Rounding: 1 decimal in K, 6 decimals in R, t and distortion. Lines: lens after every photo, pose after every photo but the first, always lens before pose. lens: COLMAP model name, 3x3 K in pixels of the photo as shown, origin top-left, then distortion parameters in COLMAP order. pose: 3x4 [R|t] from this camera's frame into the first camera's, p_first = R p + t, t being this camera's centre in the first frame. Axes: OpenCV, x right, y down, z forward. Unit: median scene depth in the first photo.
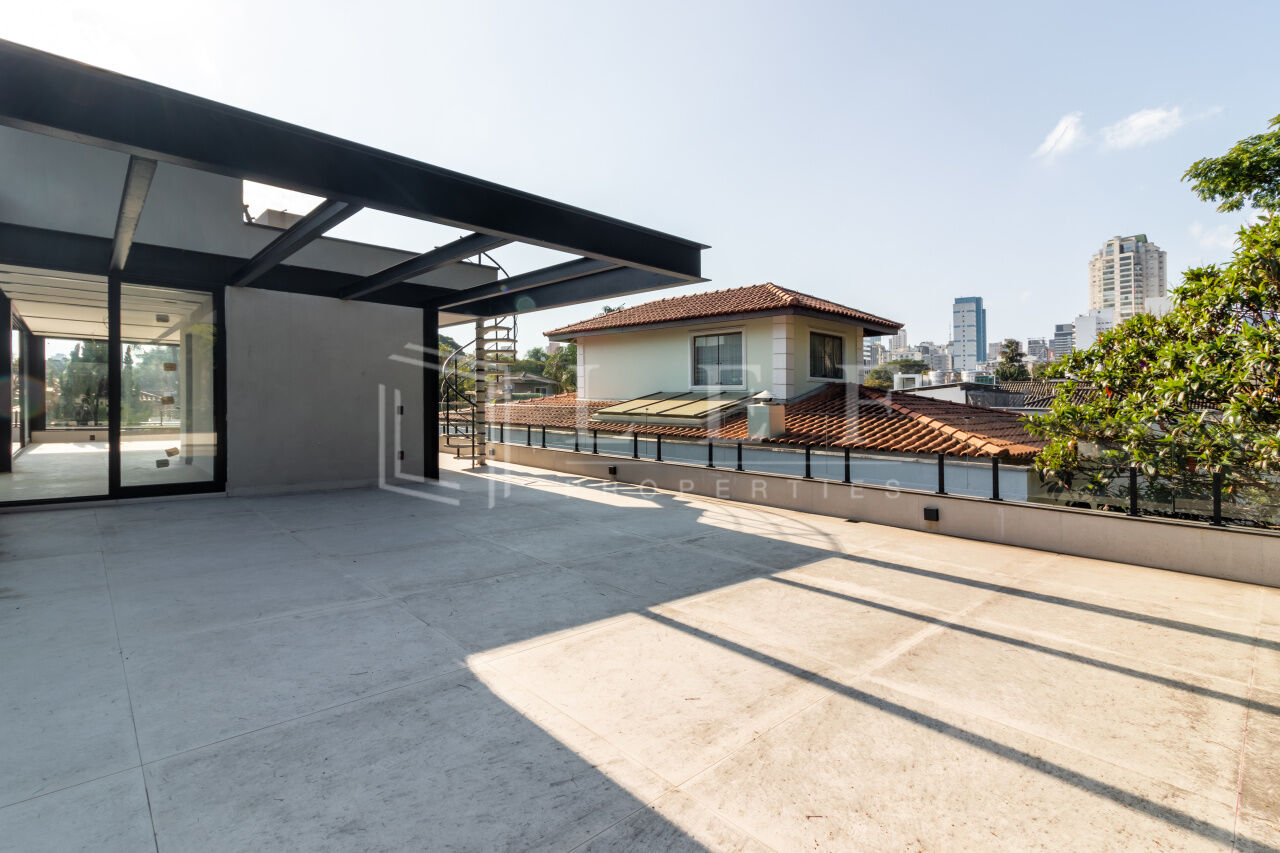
lens RADIAL K [[602.6, 0, 638.0], [0, 602.6, 410.0], [0, 0, 1]] dist [0.001967, 0.000216]
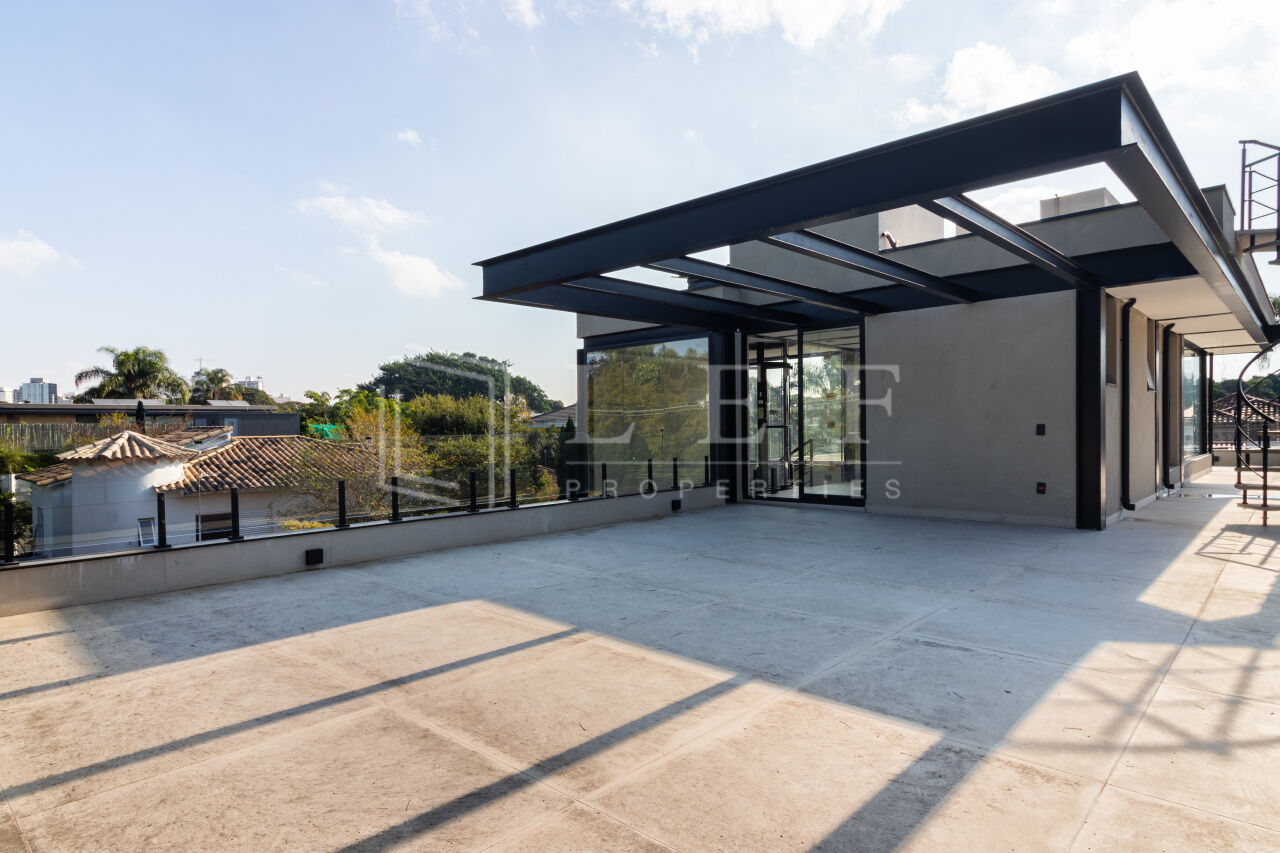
lens RADIAL K [[721.2, 0, 643.0], [0, 721.2, 449.6], [0, 0, 1]] dist [-0.001358, 0.001756]
pose [[0.078196, 0.012616, -0.996858, 1.403835], [0.009099, 0.999869, 0.013368, 0.025653], [0.996896, -0.010116, 0.078071, 1.212964]]
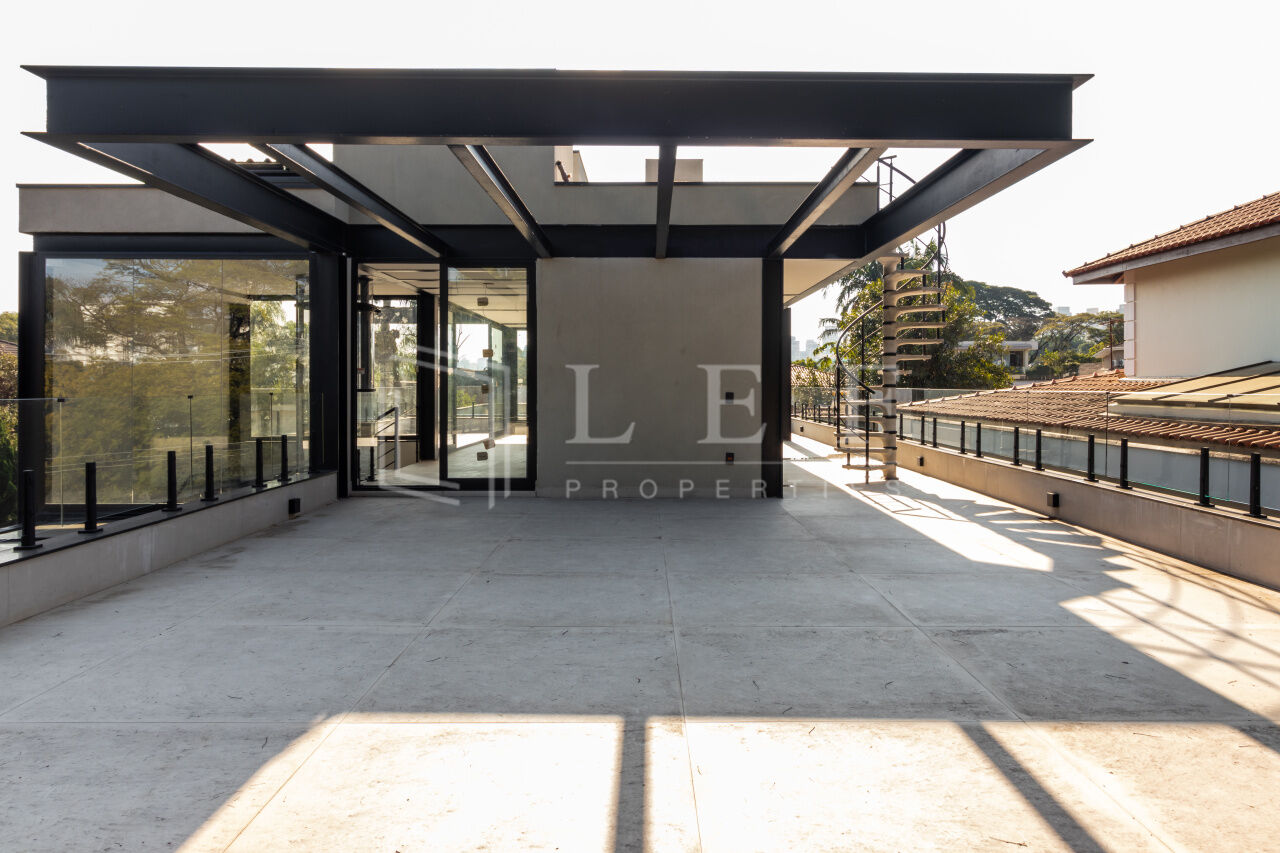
lens RADIAL K [[861.3, 0, 662.7], [0, 861.3, 396.7], [0, 0, 1]] dist [0.001583, 0.001228]
pose [[0.745989, -0.008287, -0.665906, 0.731829], [0.005268, 0.999965, -0.006543, 0.015576], [0.665937, 0.001373, 0.746007, 0.433658]]
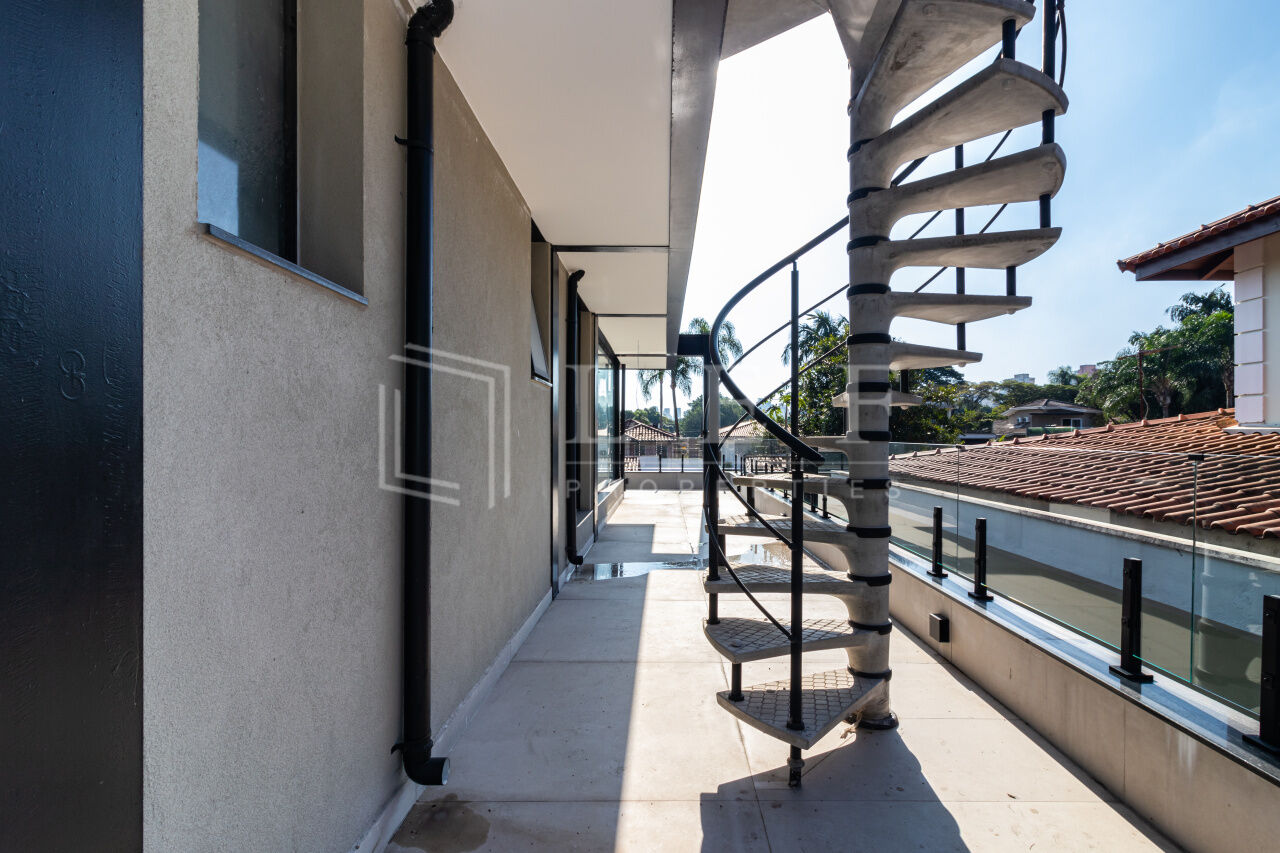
lens RADIAL K [[617.9, 0, 684.4], [0, 617.9, 446.2], [0, 0, 1]] dist [0.000812, 0.000174]
pose [[0.756231, -0.001102, -0.654303, -0.638544], [-0.001305, 0.999994, -0.003193, -0.031390], [0.654303, 0.003269, 0.756225, 3.022857]]
